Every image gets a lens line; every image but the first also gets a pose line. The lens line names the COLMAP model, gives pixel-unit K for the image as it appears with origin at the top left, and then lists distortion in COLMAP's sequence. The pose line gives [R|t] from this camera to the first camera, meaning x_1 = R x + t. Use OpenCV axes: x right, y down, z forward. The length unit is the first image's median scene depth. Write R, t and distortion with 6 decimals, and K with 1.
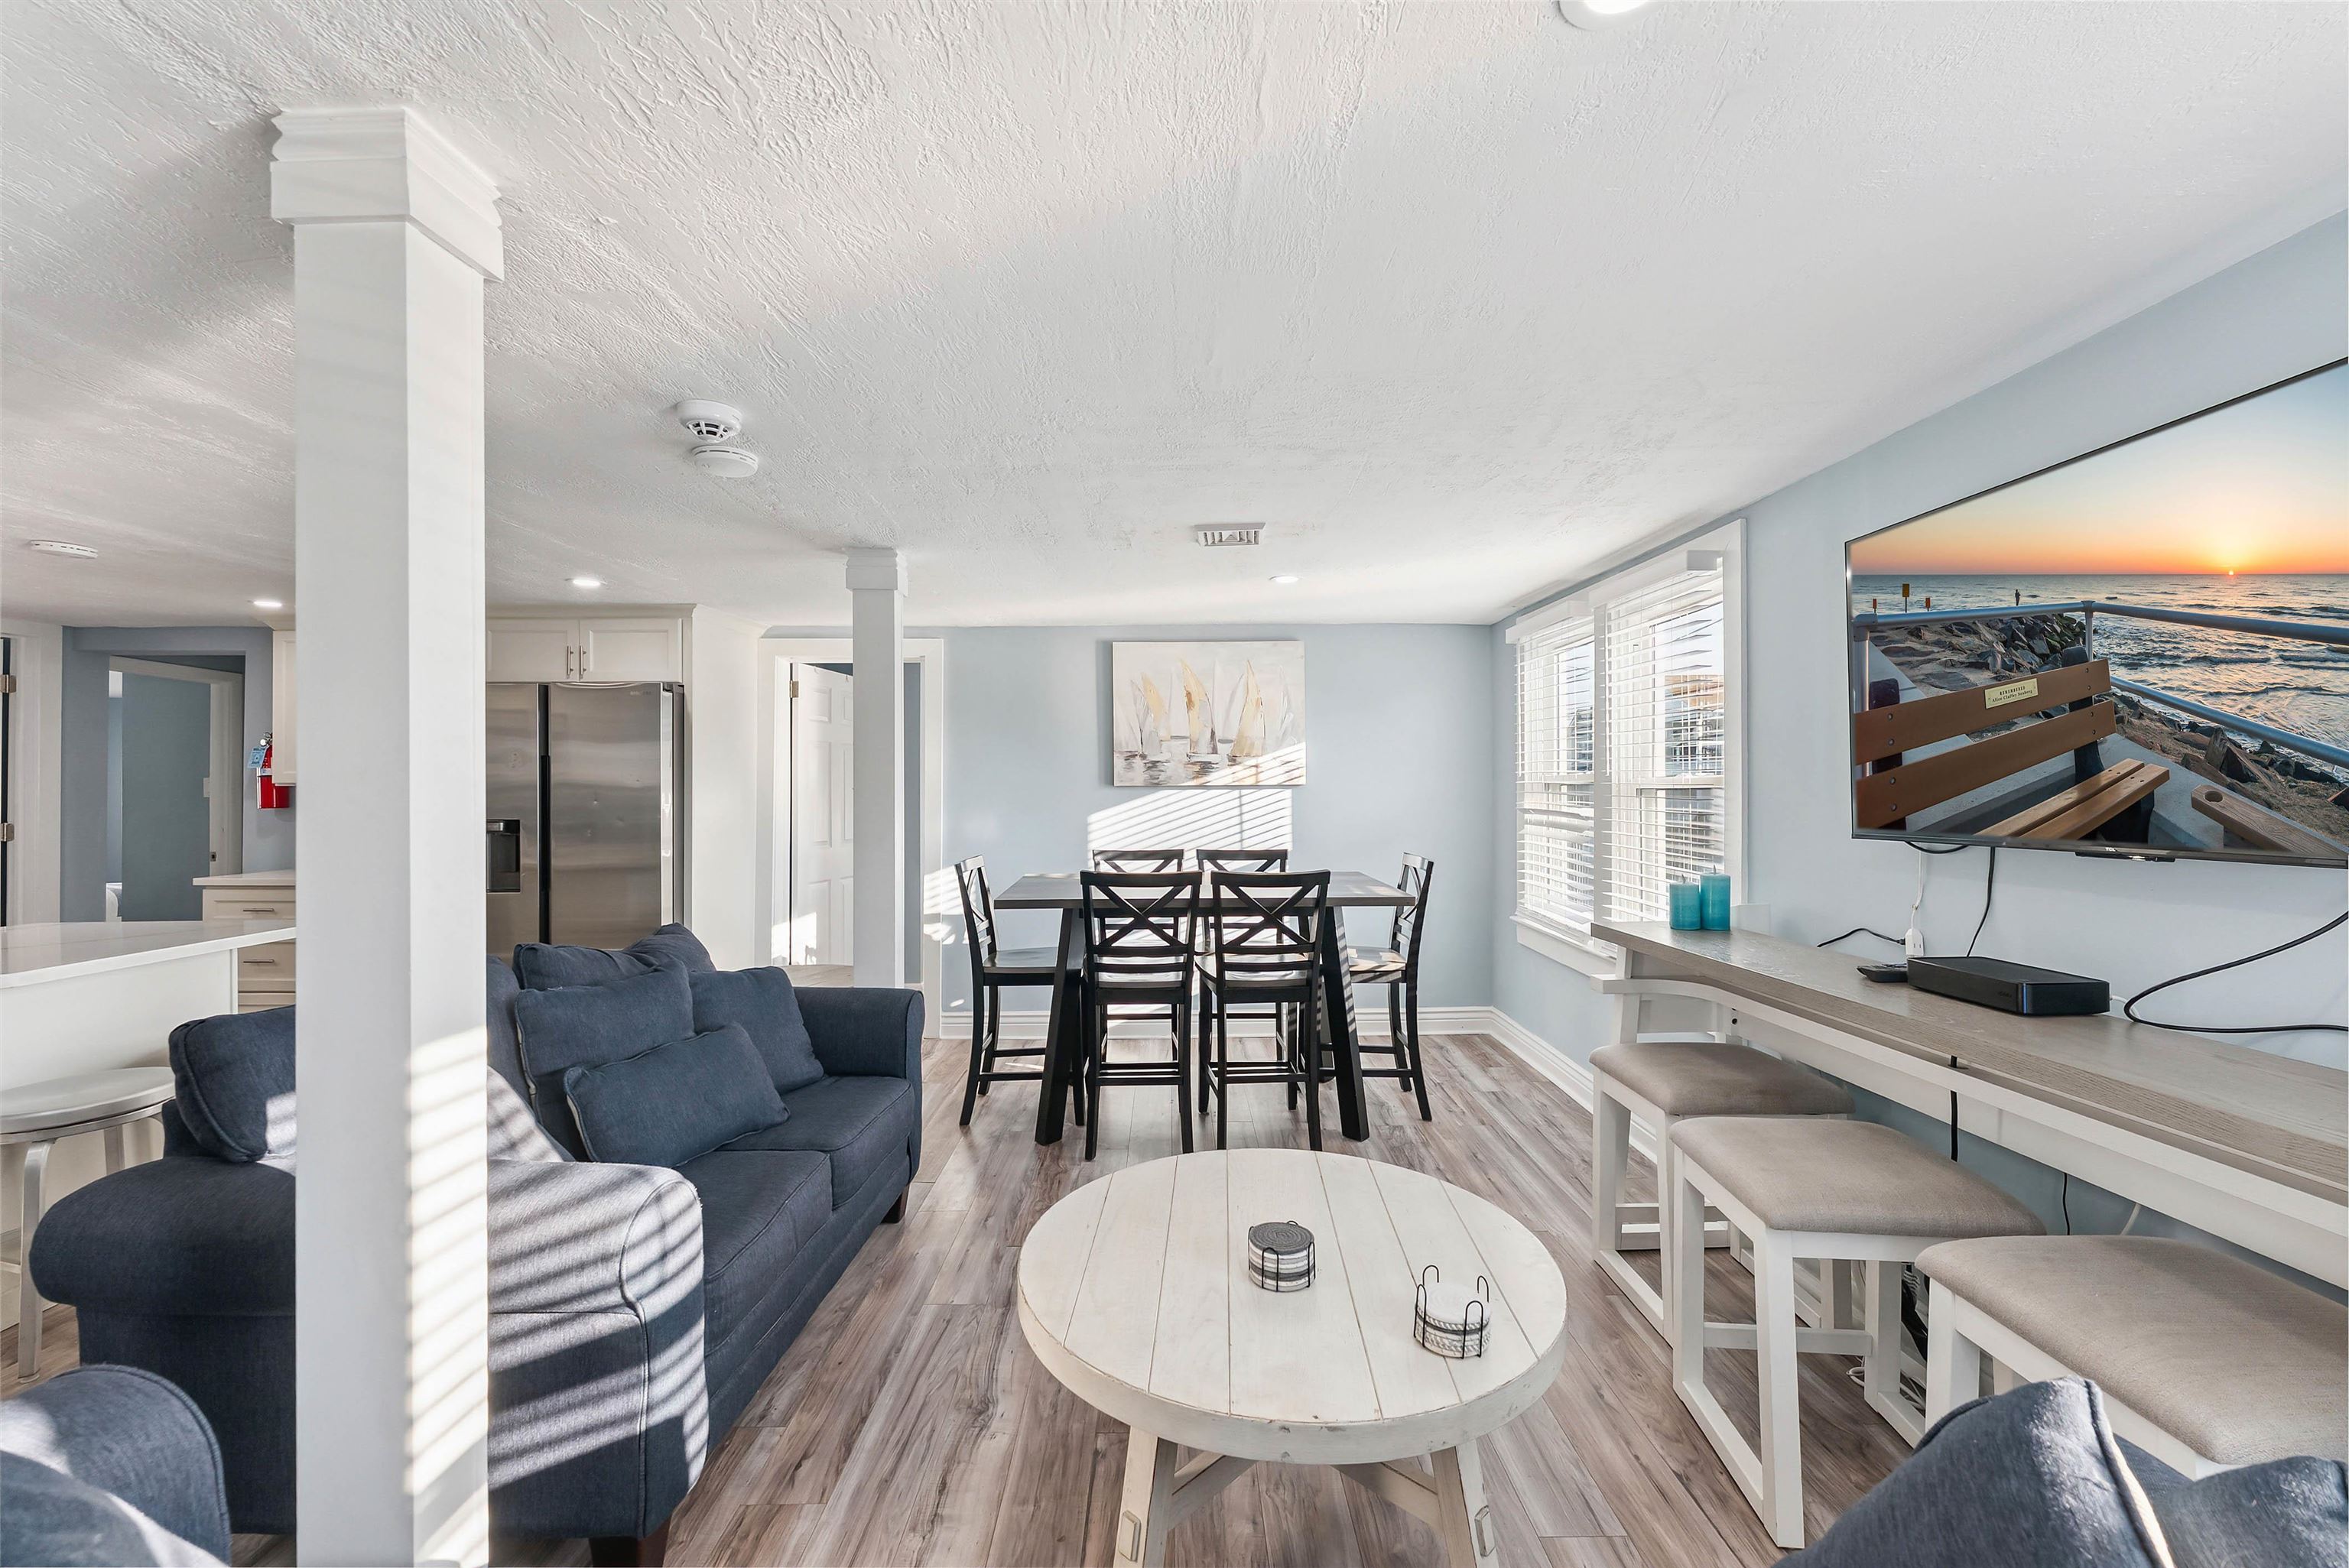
lens RADIAL K [[943.3, 0, 1174.0], [0, 943.3, 780.9], [0, 0, 1]] dist [-0.000080, -0.000020]
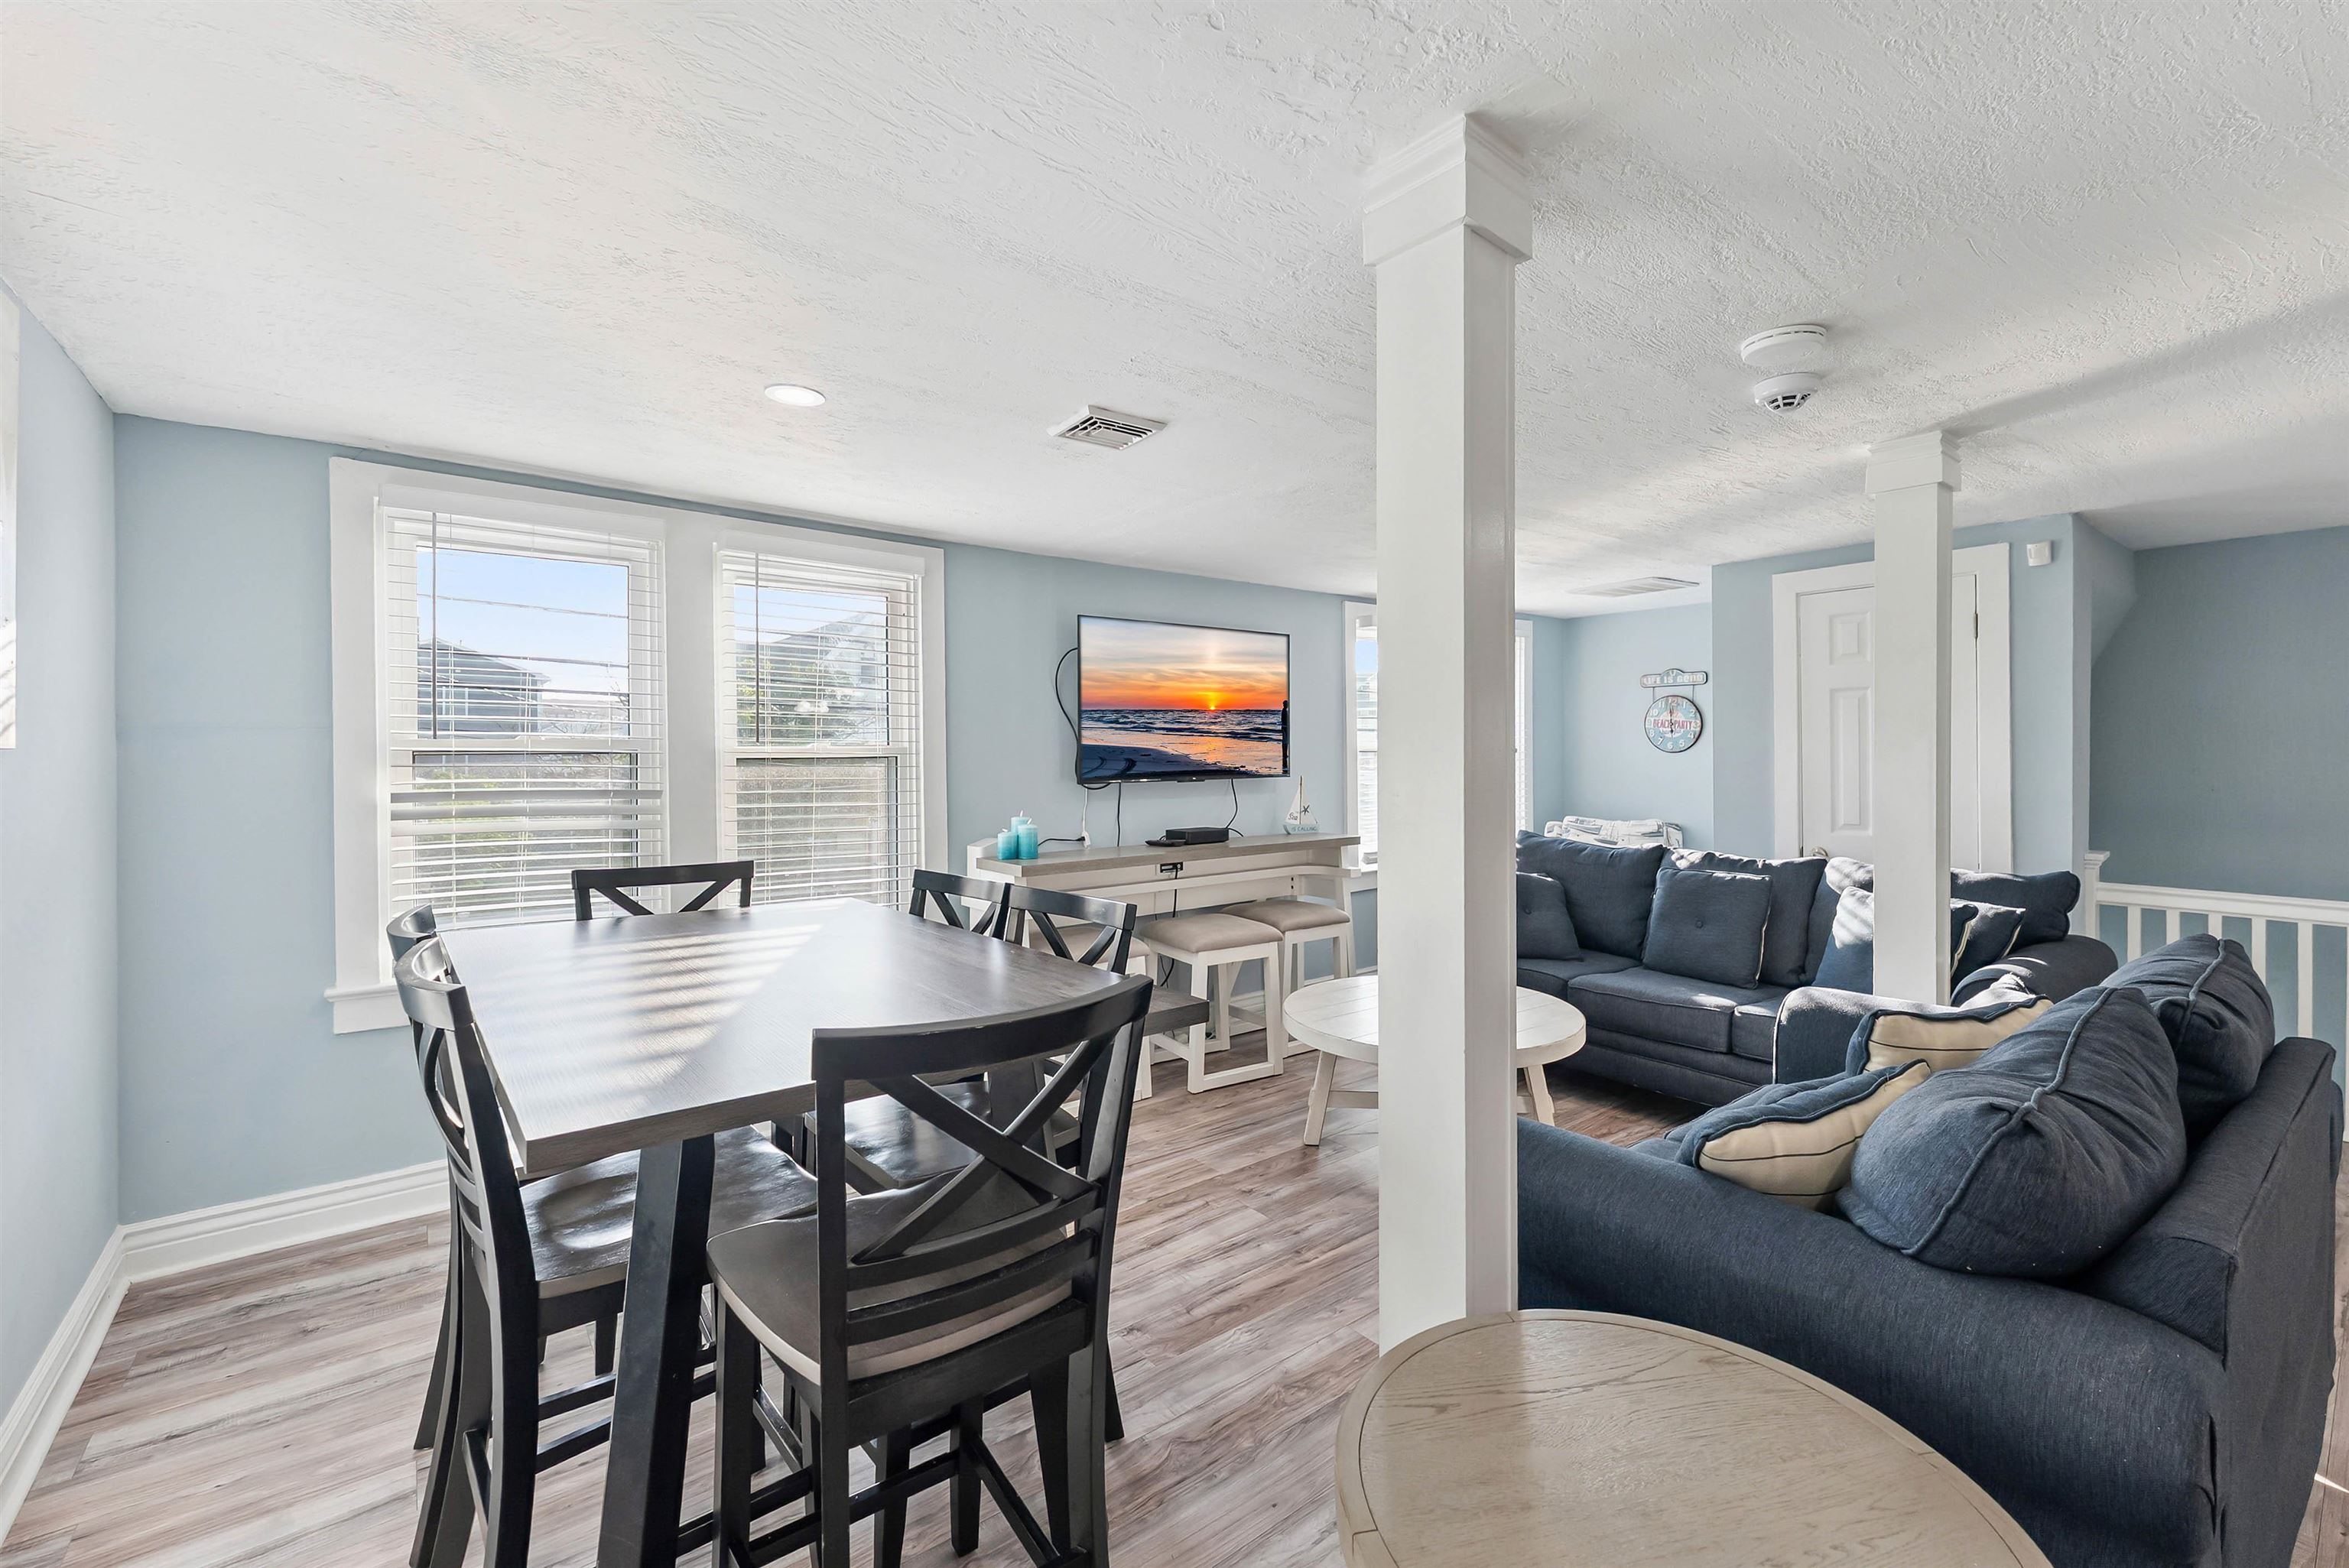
lens RADIAL K [[996.0, 0, 1177.4], [0, 996.0, 756.9], [0, 0, 1]] dist [0.000127, -0.000074]
pose [[-0.608414, 0.003048, 0.793614, -0.473337], [-0.001837, 0.999985, -0.005249, 0.011375], [-0.793618, -0.004651, -0.608398, 1.092014]]
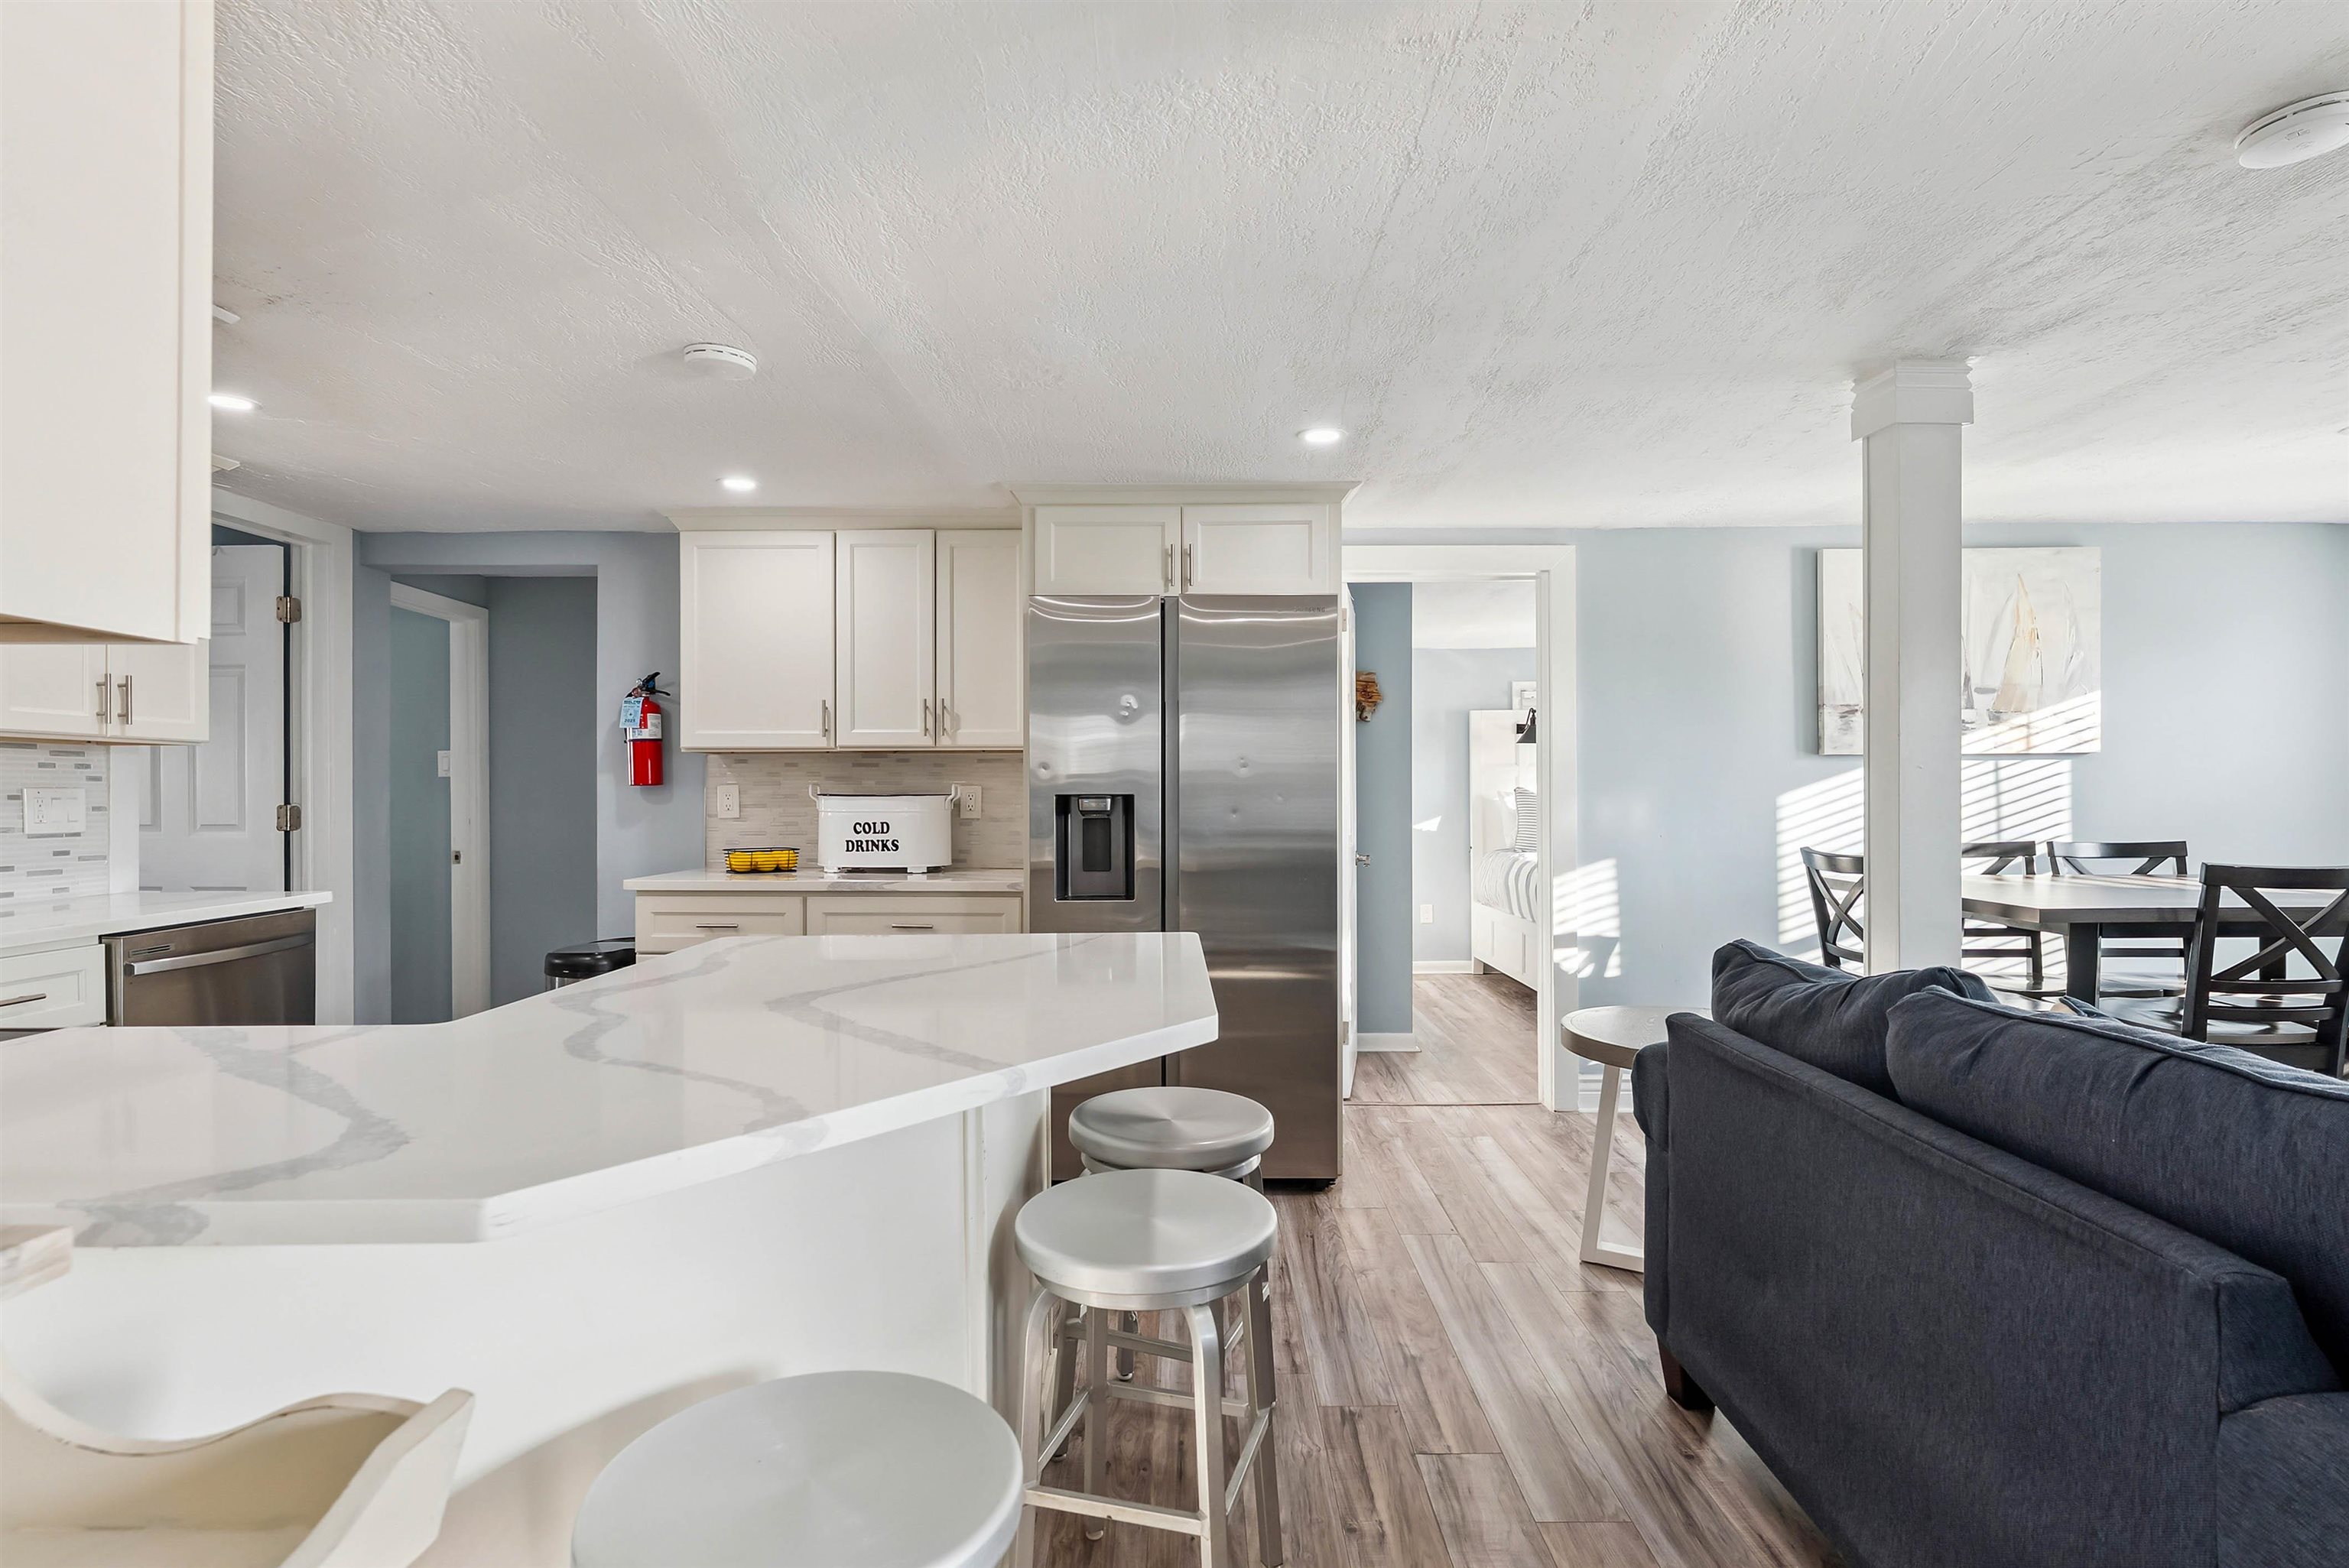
lens RADIAL K [[1152.8, 0, 1169.9], [0, 1152.8, 798.4], [0, 0, 1]] dist [-0.000668, -0.000804]
pose [[0.999871, 0.000389, -0.016083, -0.643362], [-0.000179, 0.999915, 0.013074, 0.032404], [0.016087, -0.013070, 0.999785, 0.158887]]
